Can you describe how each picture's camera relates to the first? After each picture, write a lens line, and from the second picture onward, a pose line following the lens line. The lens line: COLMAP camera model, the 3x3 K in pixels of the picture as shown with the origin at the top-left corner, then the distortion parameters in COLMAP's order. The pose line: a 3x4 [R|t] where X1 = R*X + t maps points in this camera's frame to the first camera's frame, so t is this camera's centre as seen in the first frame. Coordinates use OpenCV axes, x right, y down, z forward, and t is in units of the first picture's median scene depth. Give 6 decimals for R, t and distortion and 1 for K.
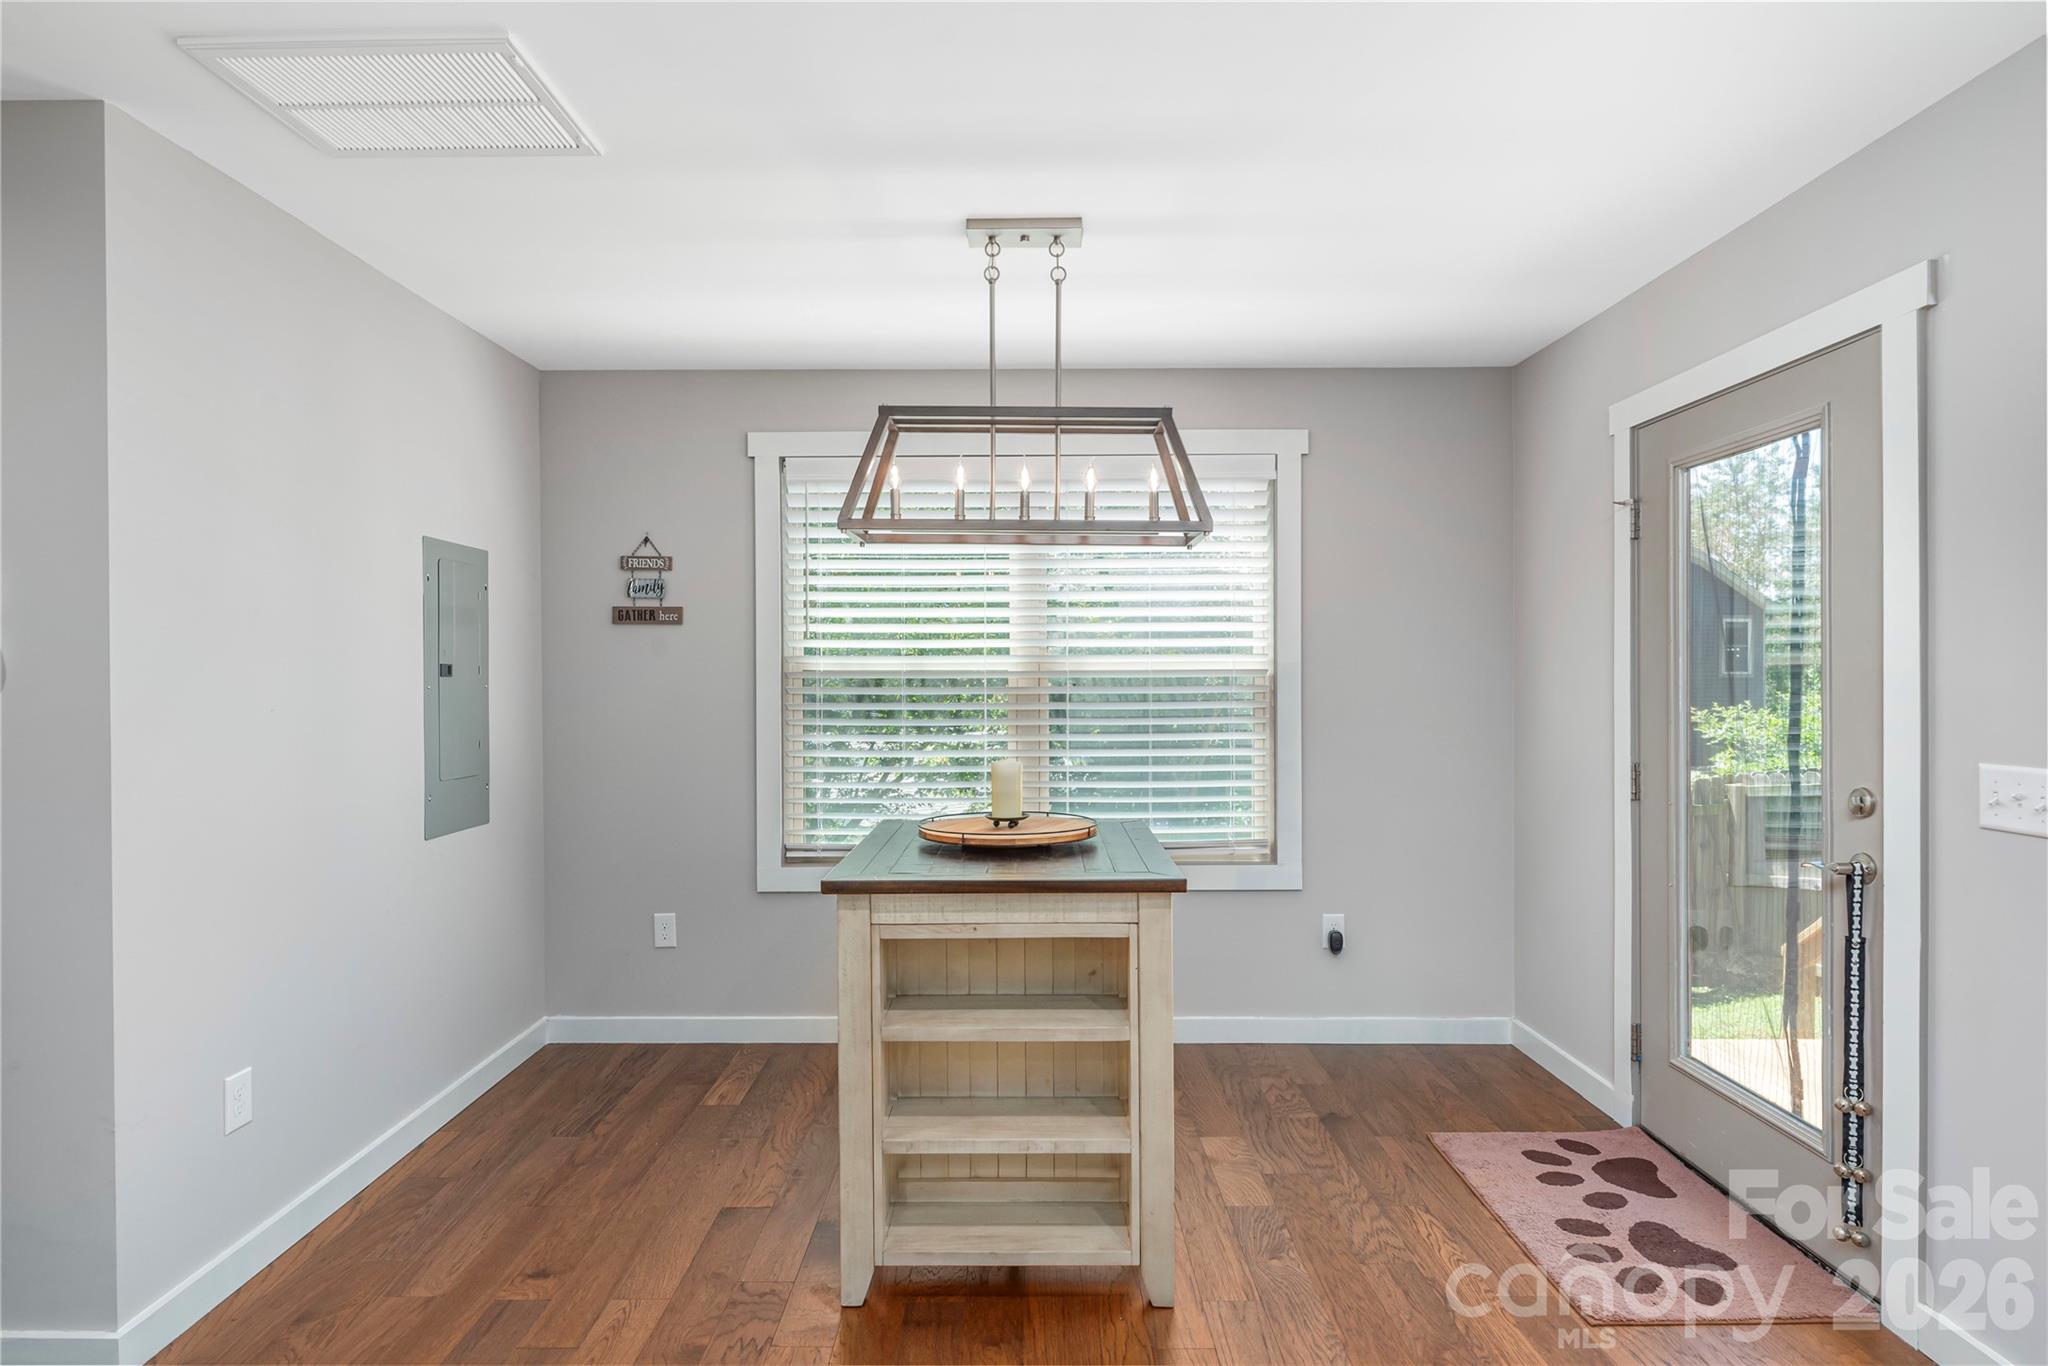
lens RADIAL K [[1078.3, 0, 1025.5], [0, 1078.3, 685.5], [0, 0, 1]] dist [-0.000448, -0.000408]
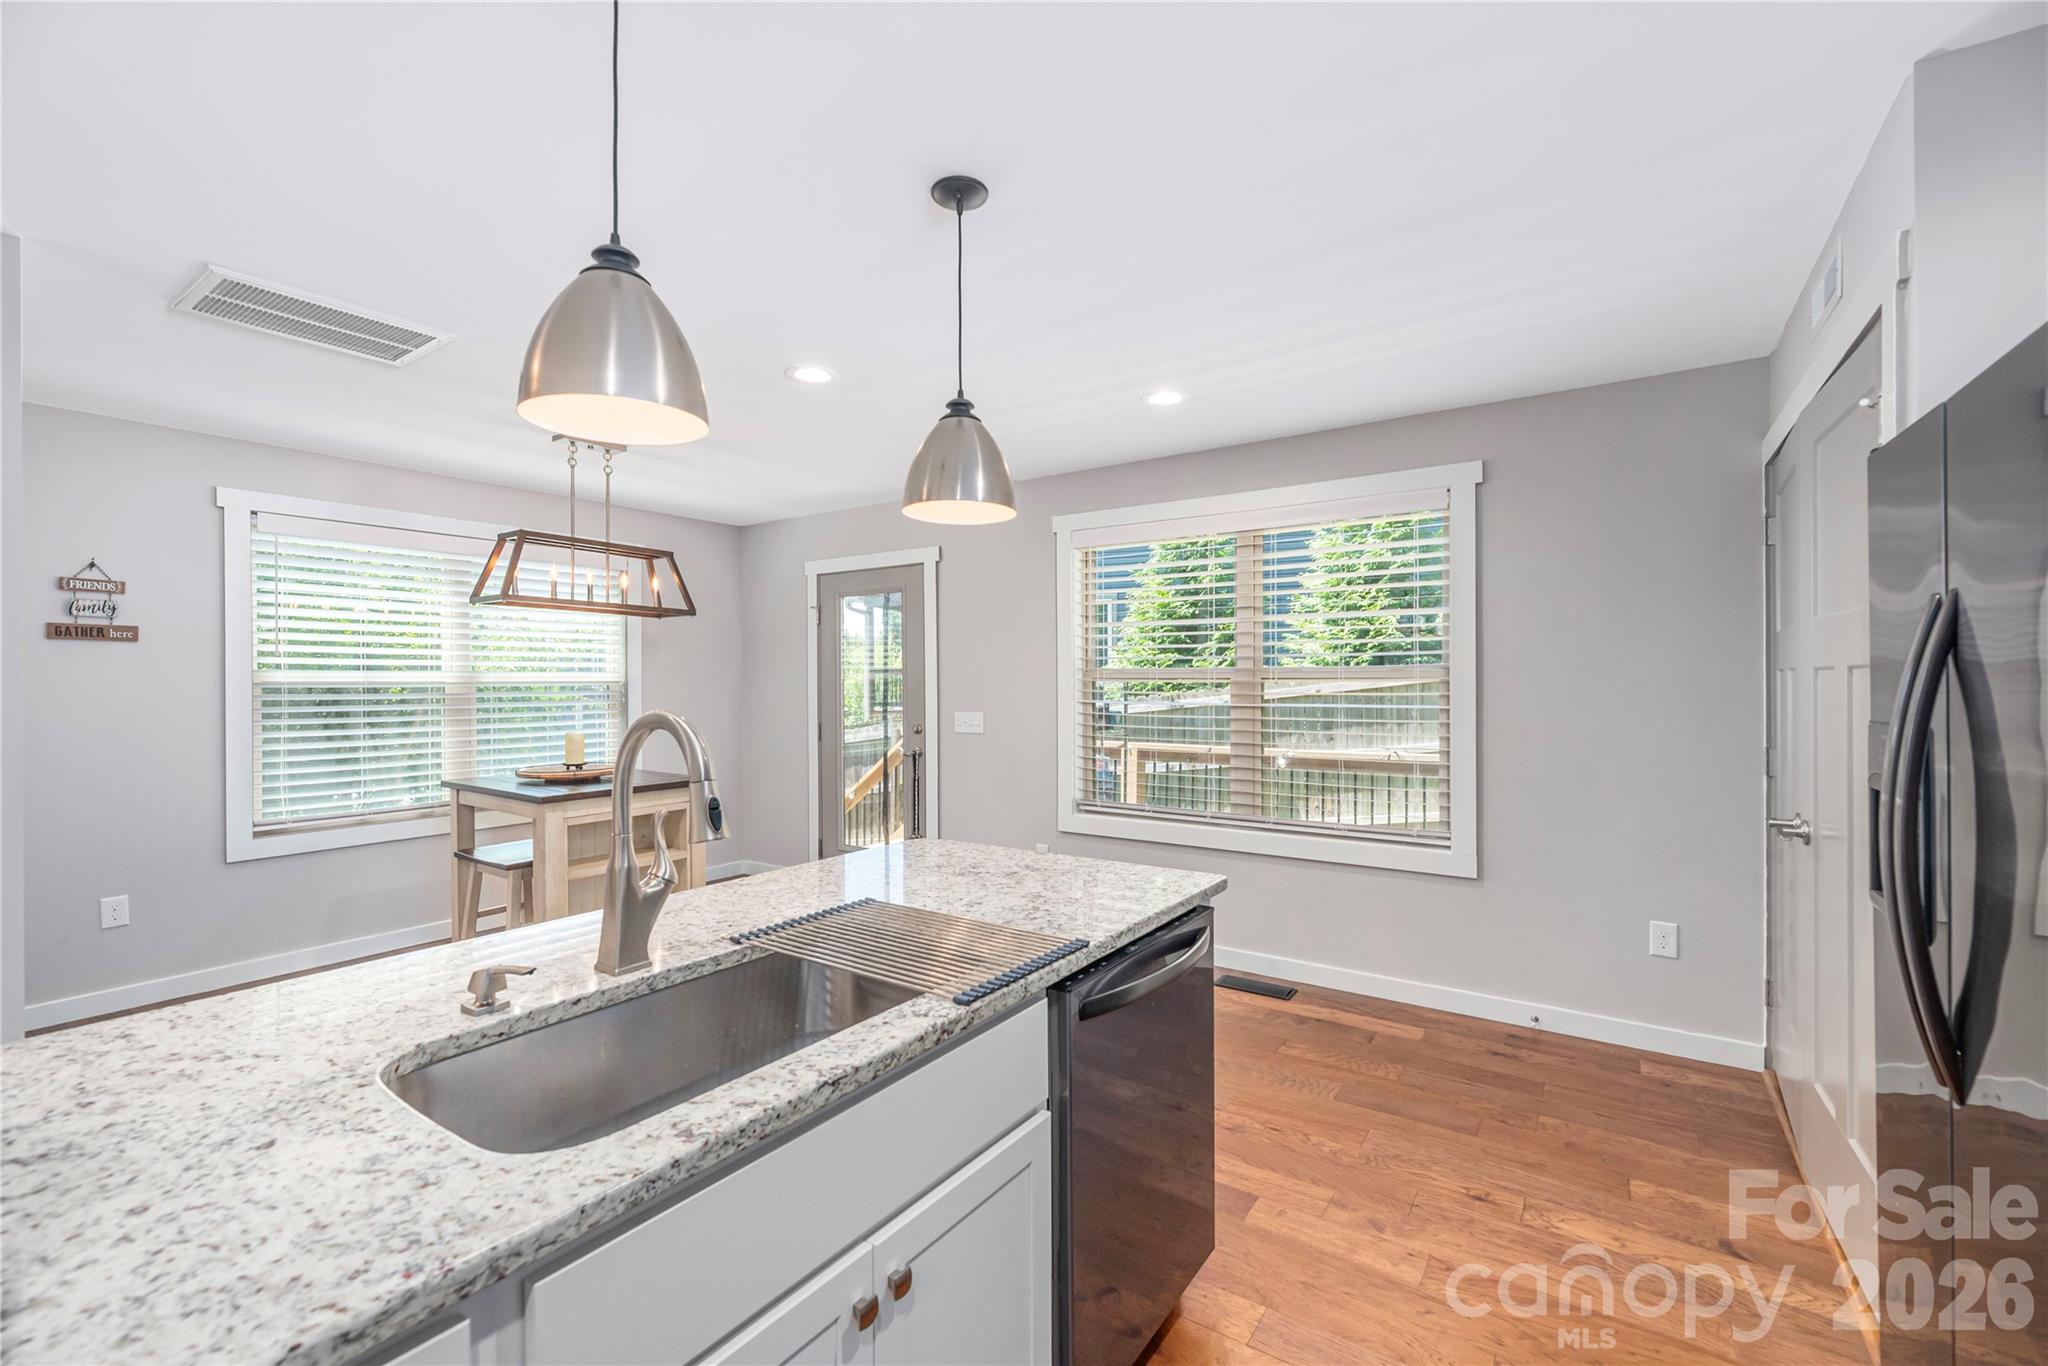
lens RADIAL K [[845.1, 0, 1013.0], [0, 845.1, 684.1], [0, 0, 1]] dist [0.000140, 0.000350]
pose [[0.577244, -0.002439, 0.816568, -0.579267], [0.008898, 0.999955, -0.003303, -0.000090], [-0.816523, 0.009173, 0.577240, -0.316019]]
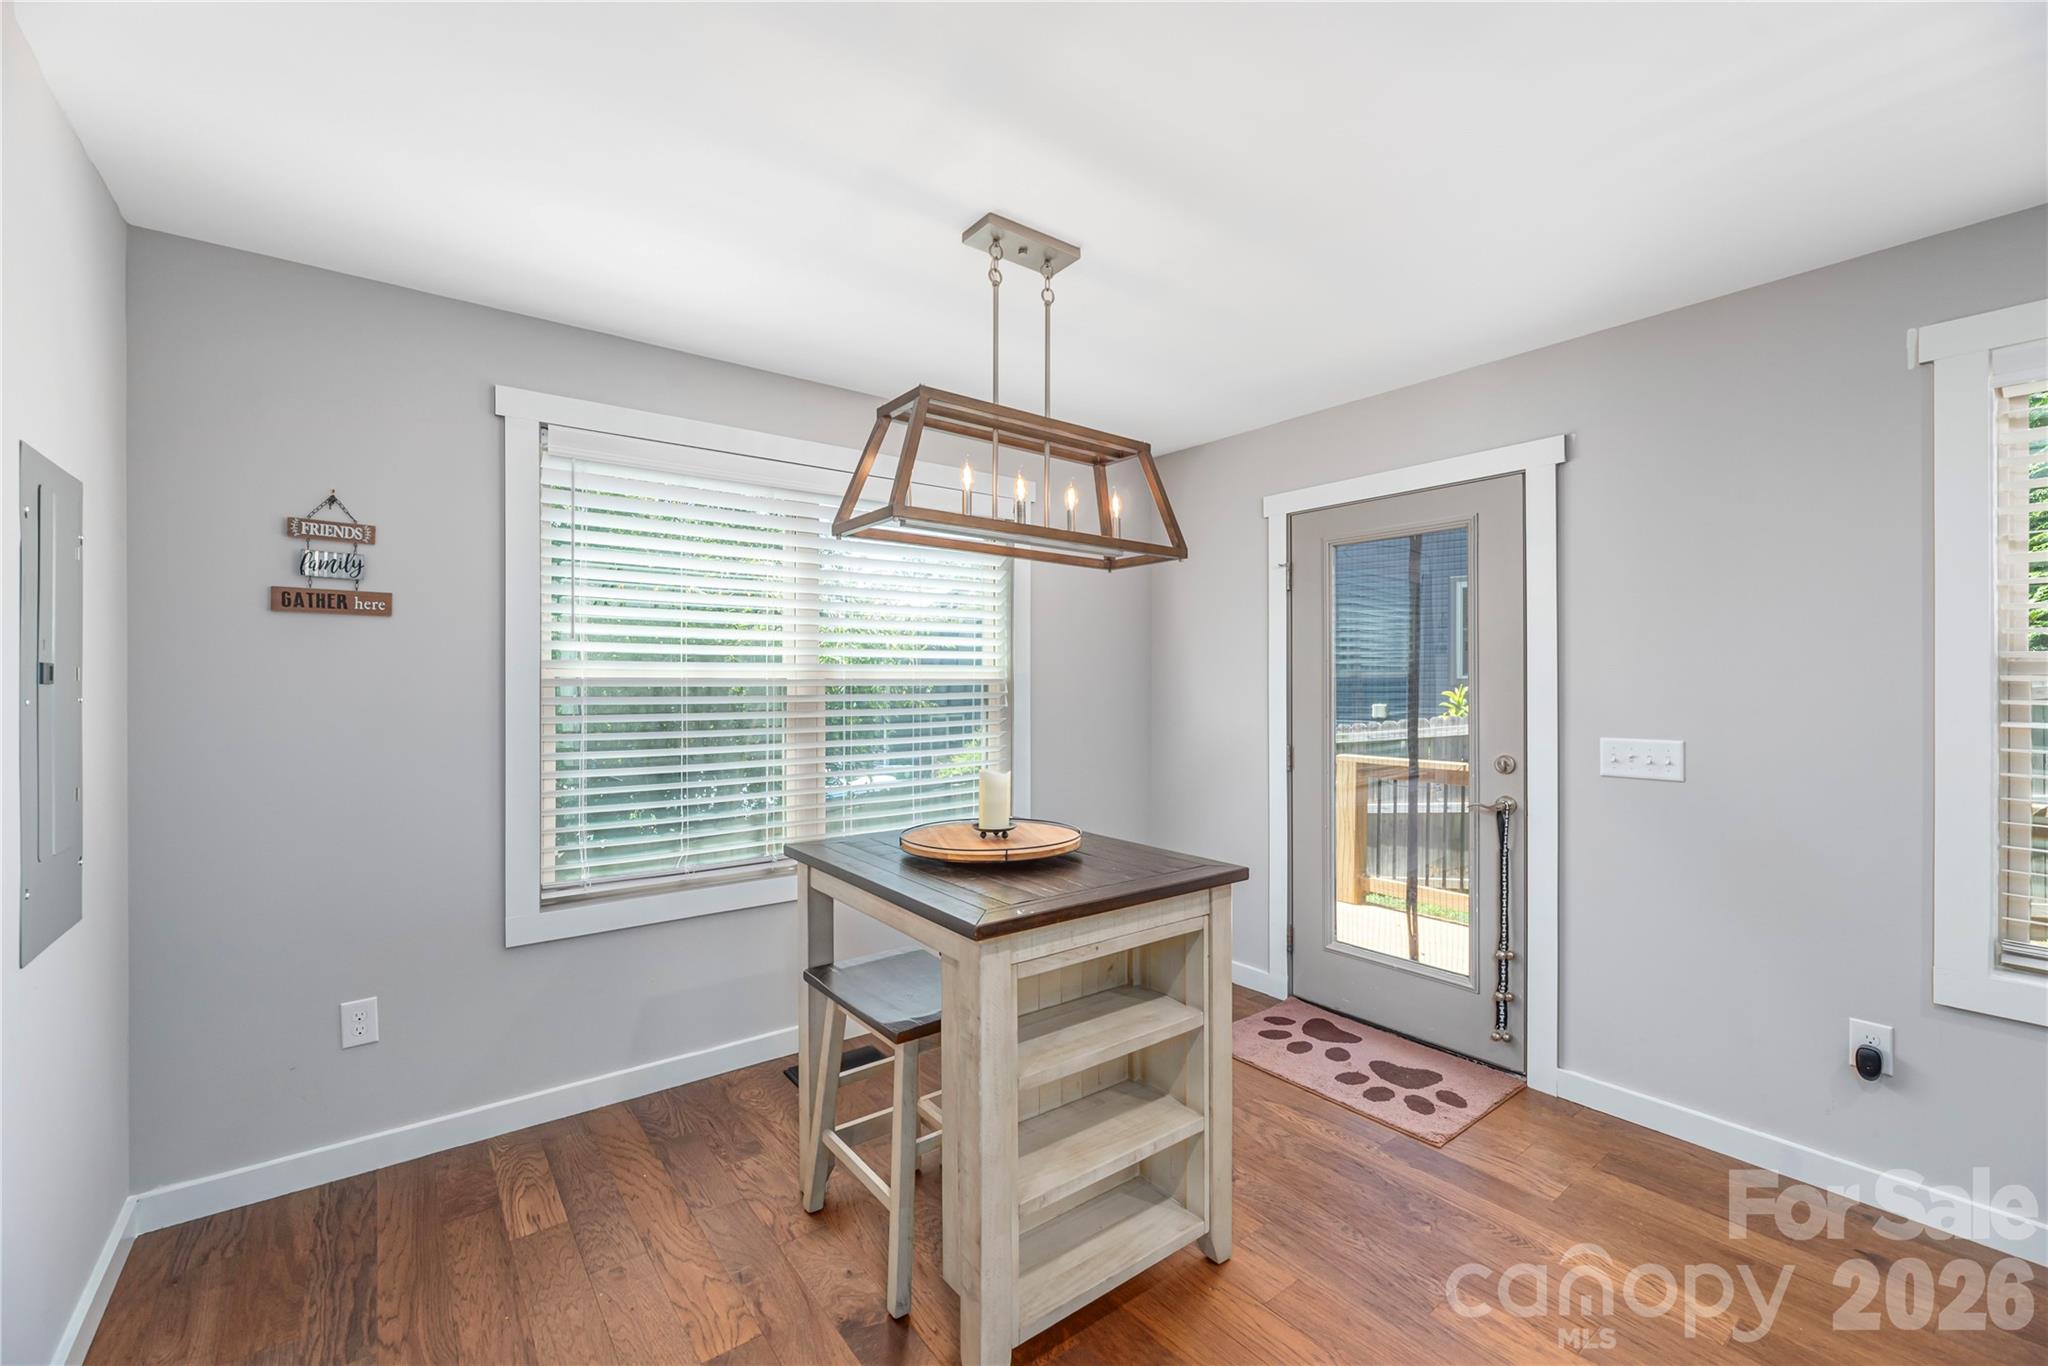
lens RADIAL K [[835.6, 0, 1024.0], [0, 835.6, 683.0], [0, 0, 1]] dist [-0.003460, -0.000422]
pose [[0.795803, 0.002237, 0.605551, -0.358640], [0.003100, 0.999965, -0.007767, -0.003719], [-0.605547, 0.008058, 0.795768, 0.289785]]
